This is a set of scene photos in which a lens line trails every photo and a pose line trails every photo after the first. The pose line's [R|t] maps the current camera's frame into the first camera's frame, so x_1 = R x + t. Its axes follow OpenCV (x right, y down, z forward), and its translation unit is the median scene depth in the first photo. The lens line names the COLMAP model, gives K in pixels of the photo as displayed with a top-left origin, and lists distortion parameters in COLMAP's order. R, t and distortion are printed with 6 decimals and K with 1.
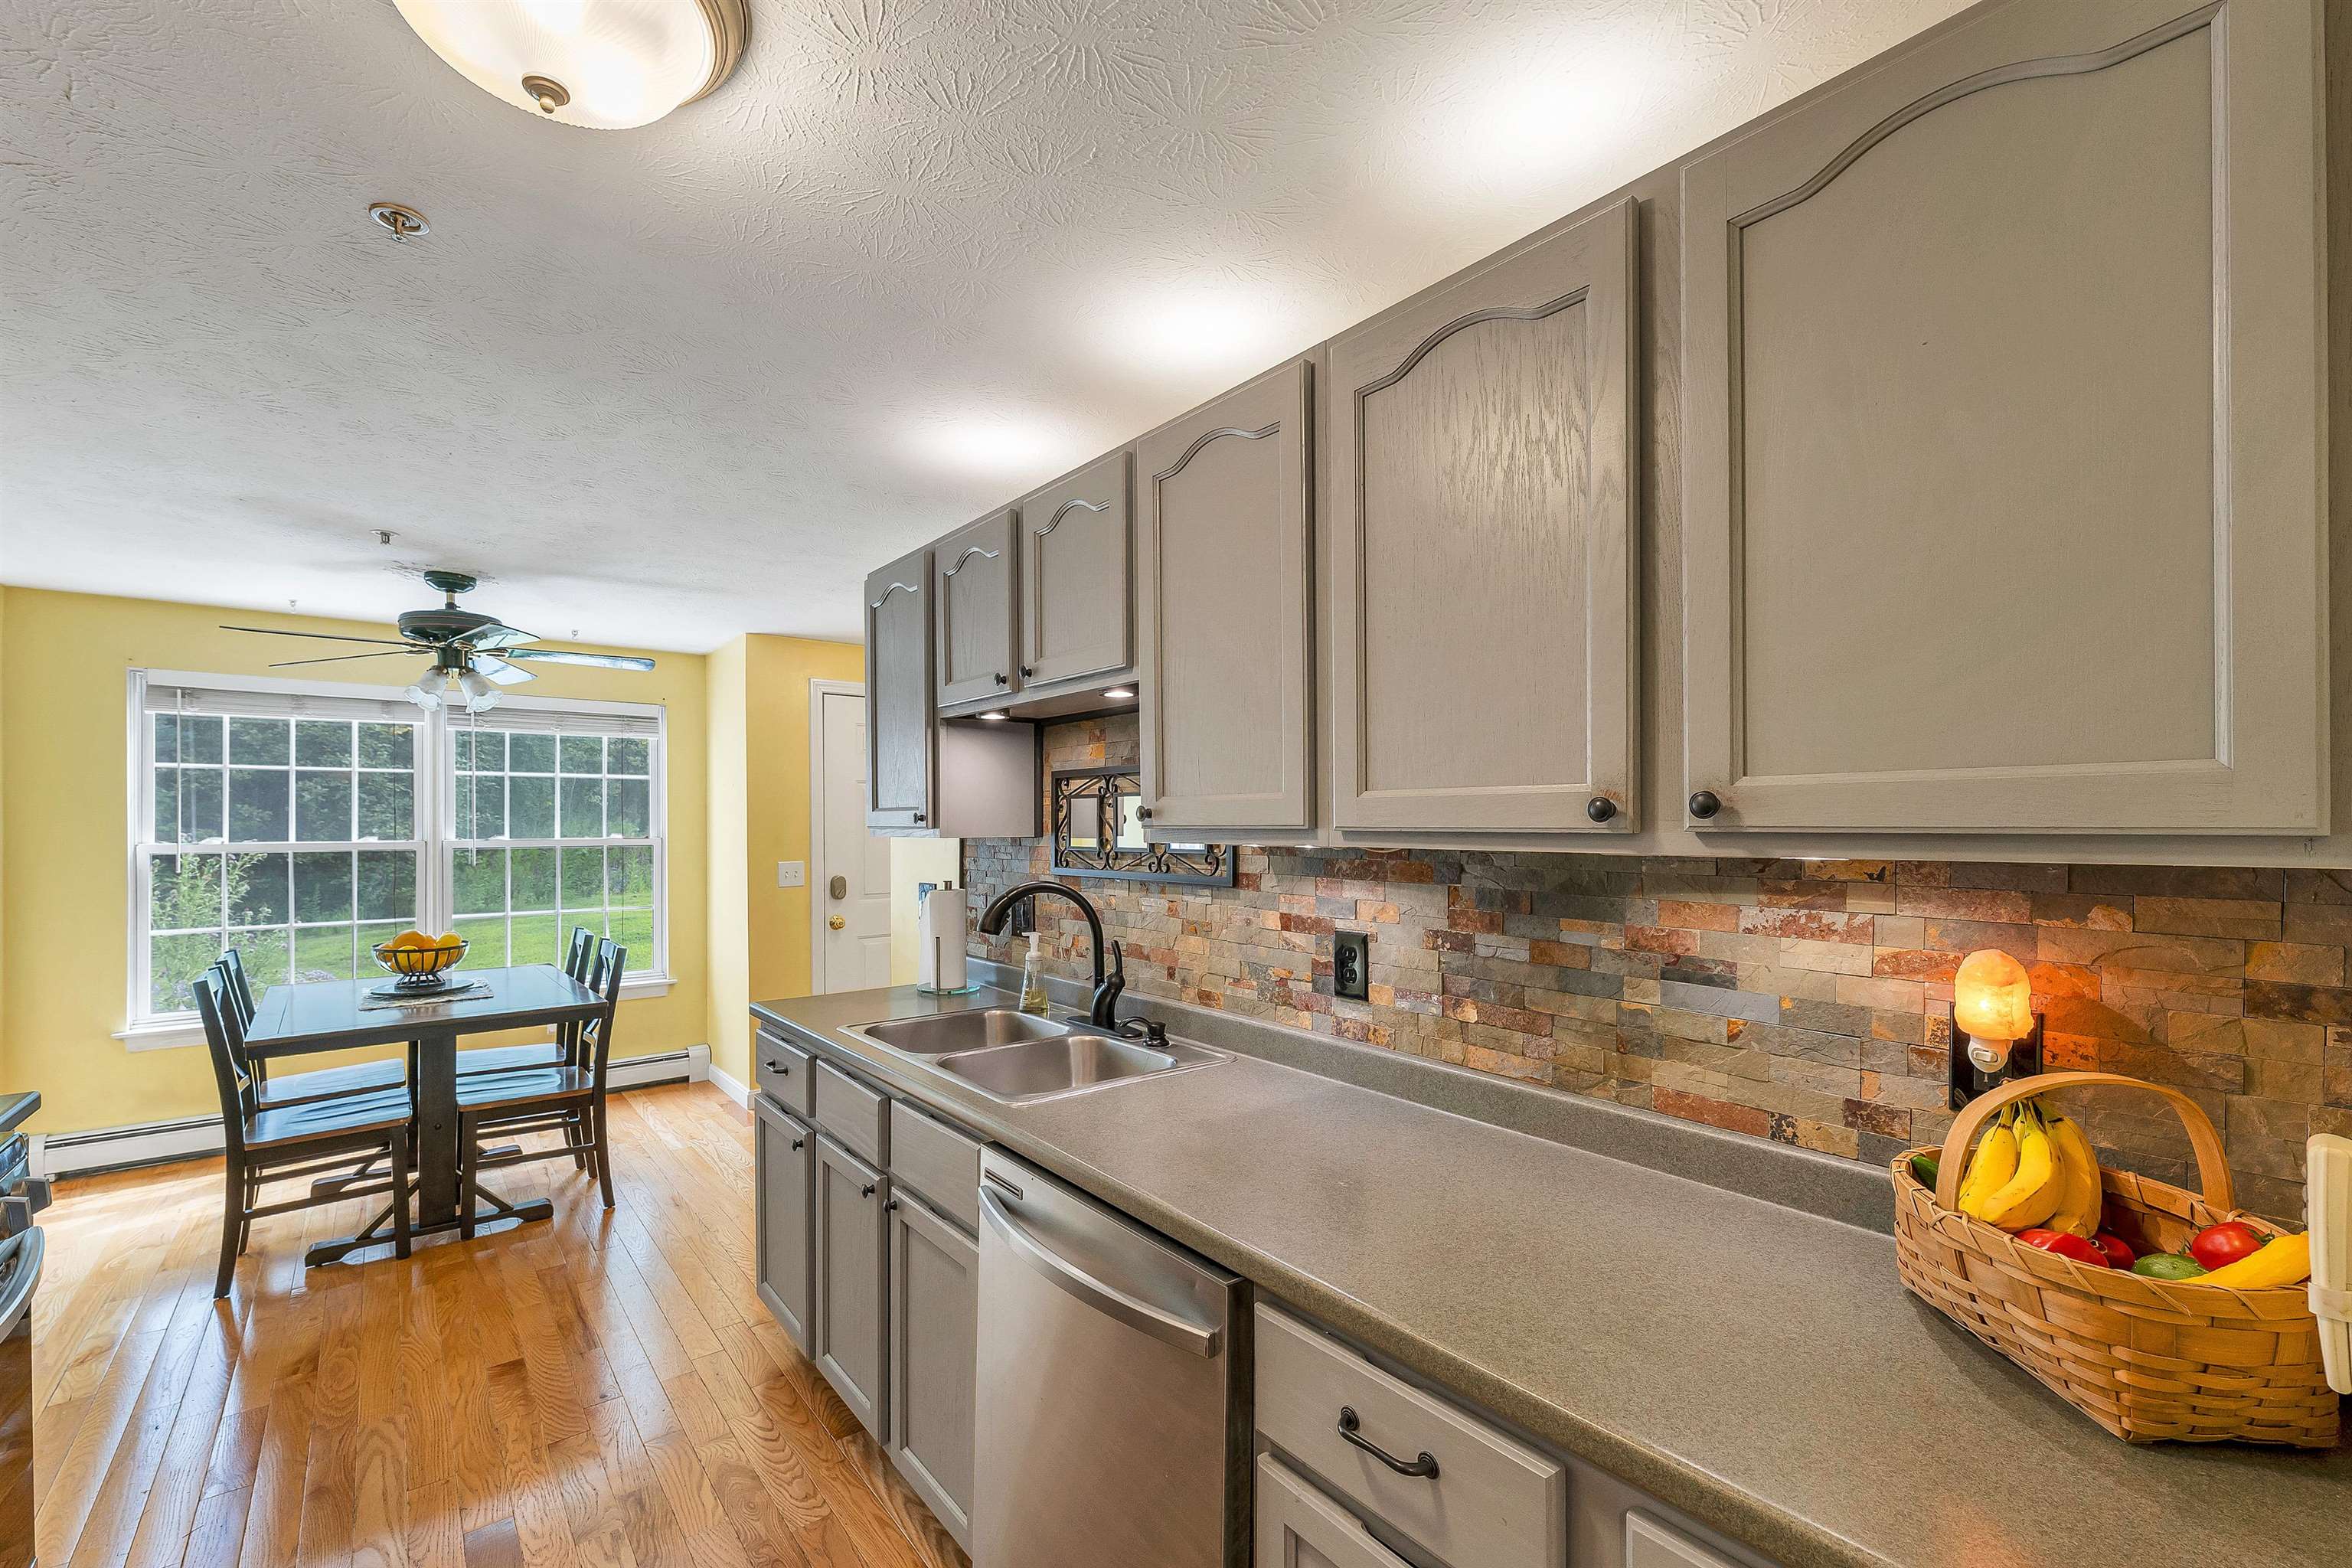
lens RADIAL K [[965.9, 0, 1161.8], [0, 965.9, 821.5], [0, 0, 1]] dist [0.001931, -0.000341]
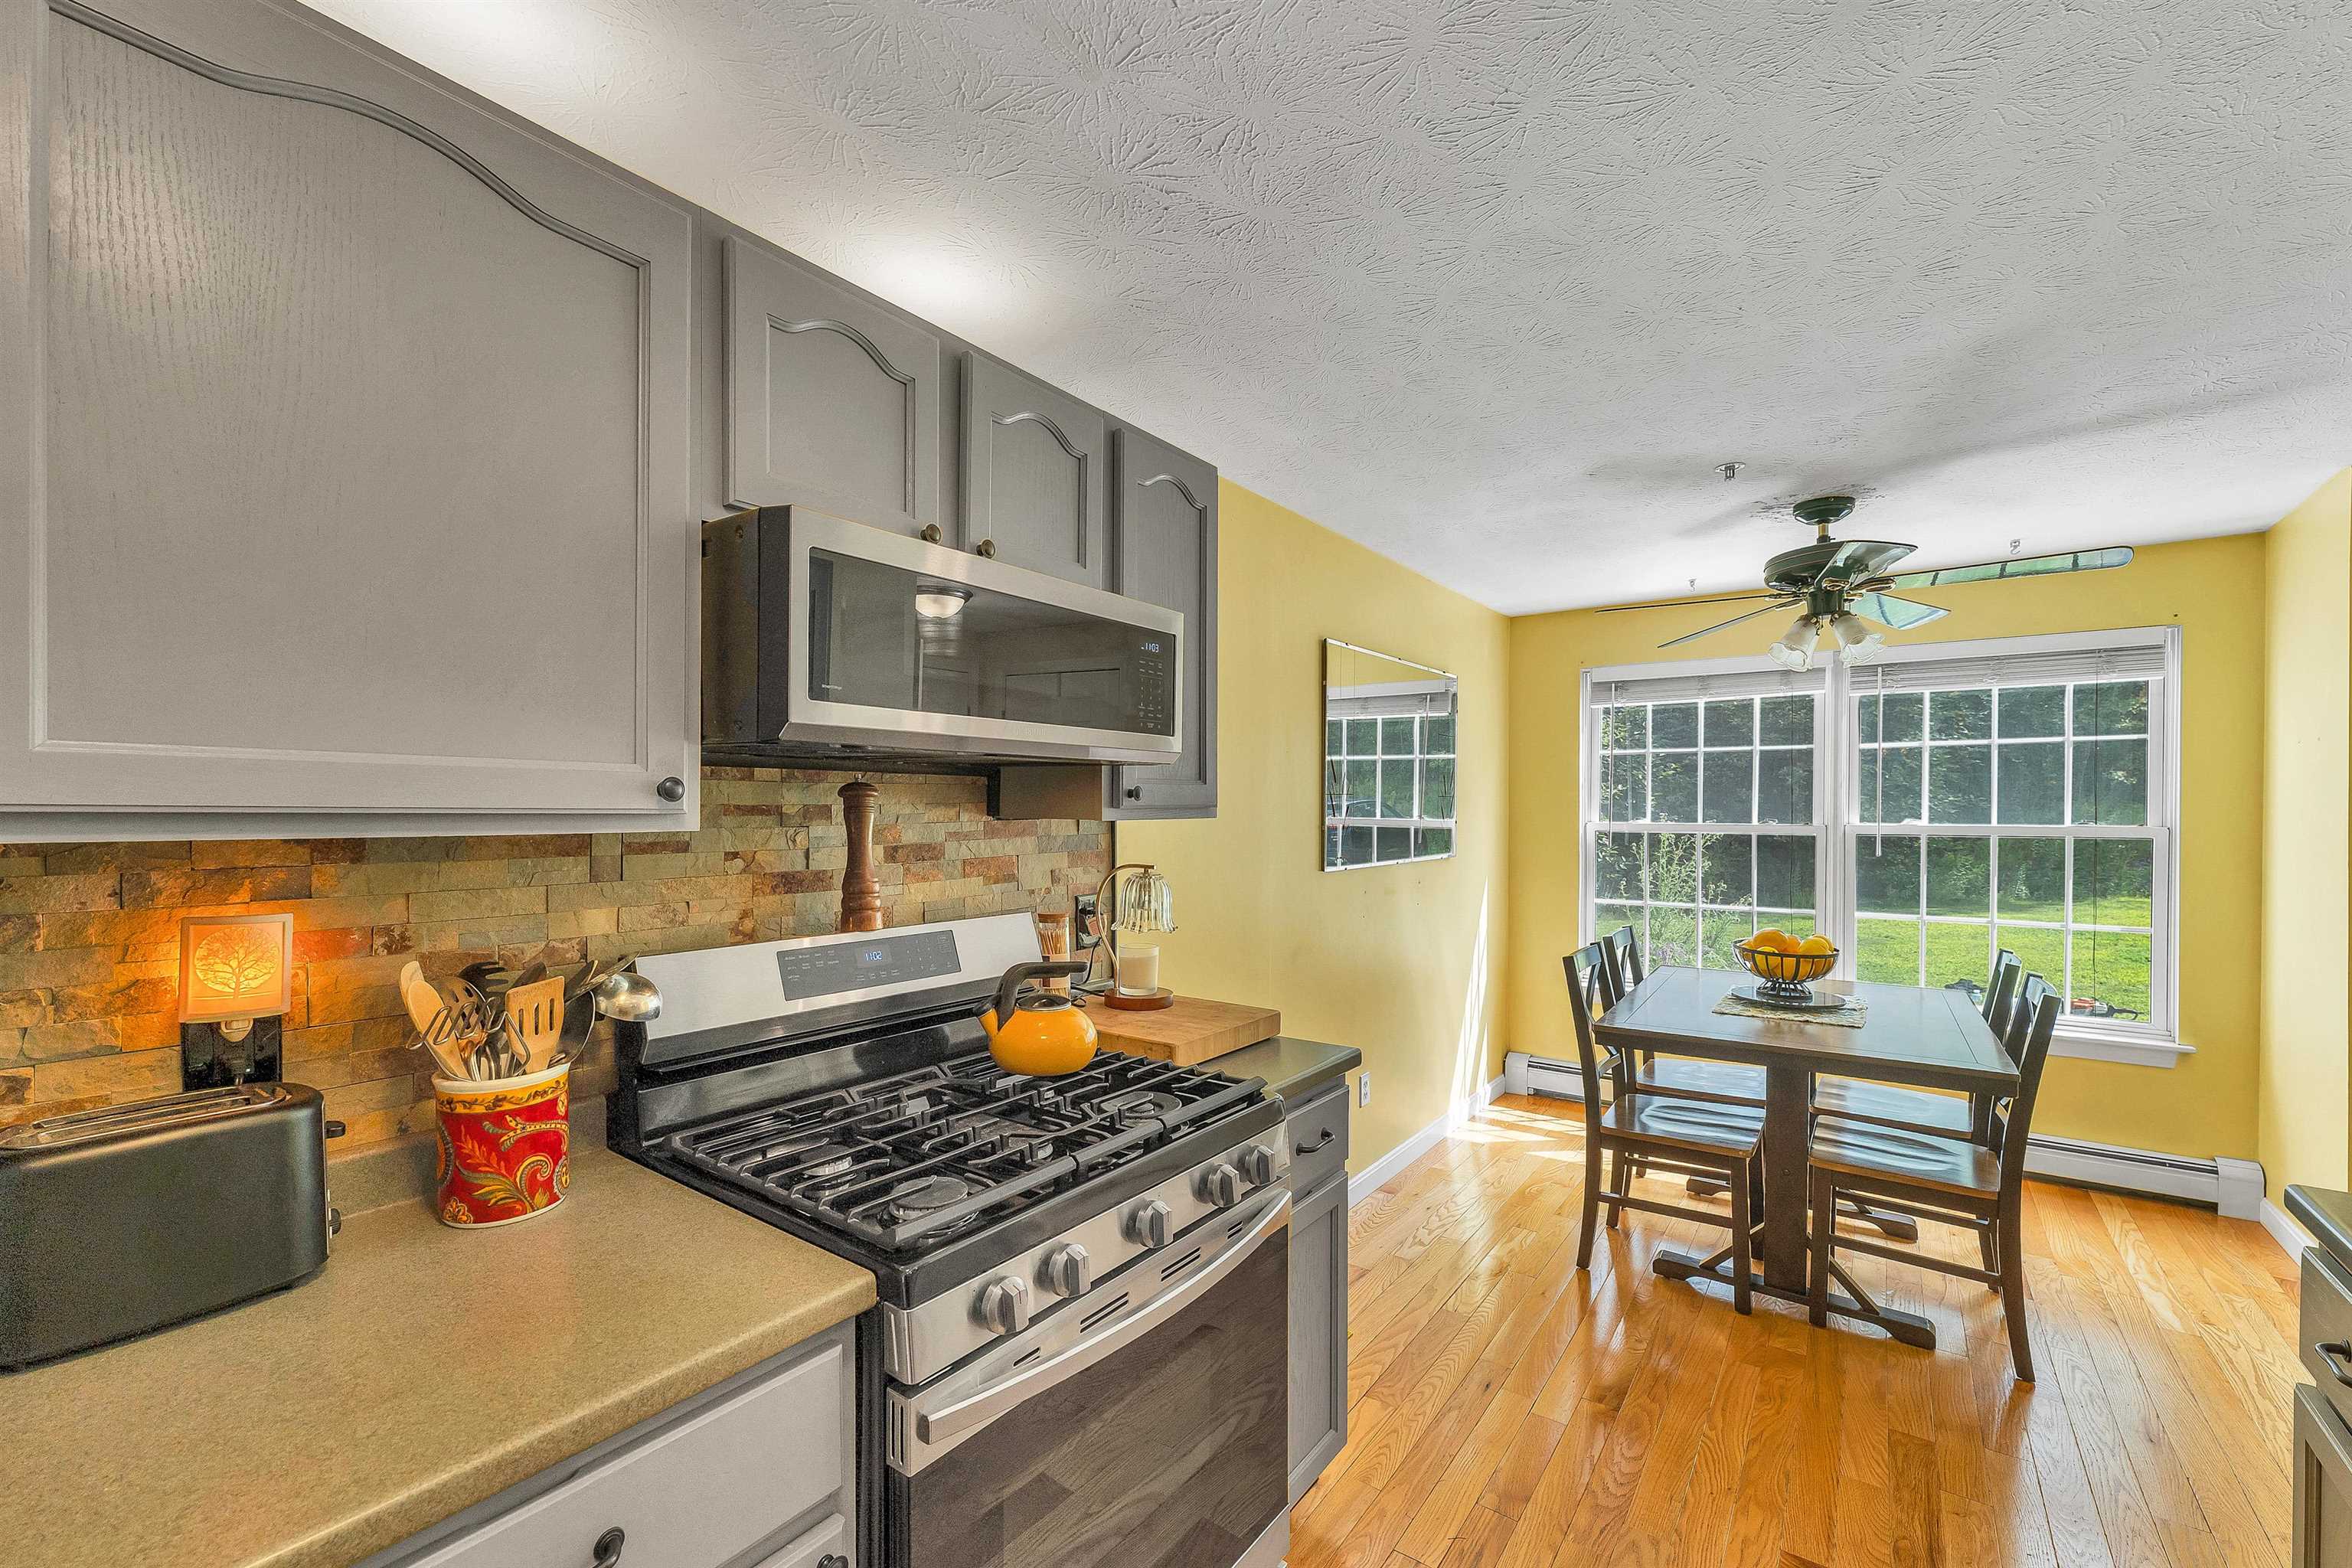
lens RADIAL K [[965.9, 0, 1173.4], [0, 965.9, 820.2], [0, 0, 1]] dist [0.001931, -0.000341]
pose [[0.257424, 0.015846, -0.966169, -0.079078], [0.000354, 0.999864, 0.016493, 0.001307], [0.966298, -0.004587, 0.257384, 0.248002]]
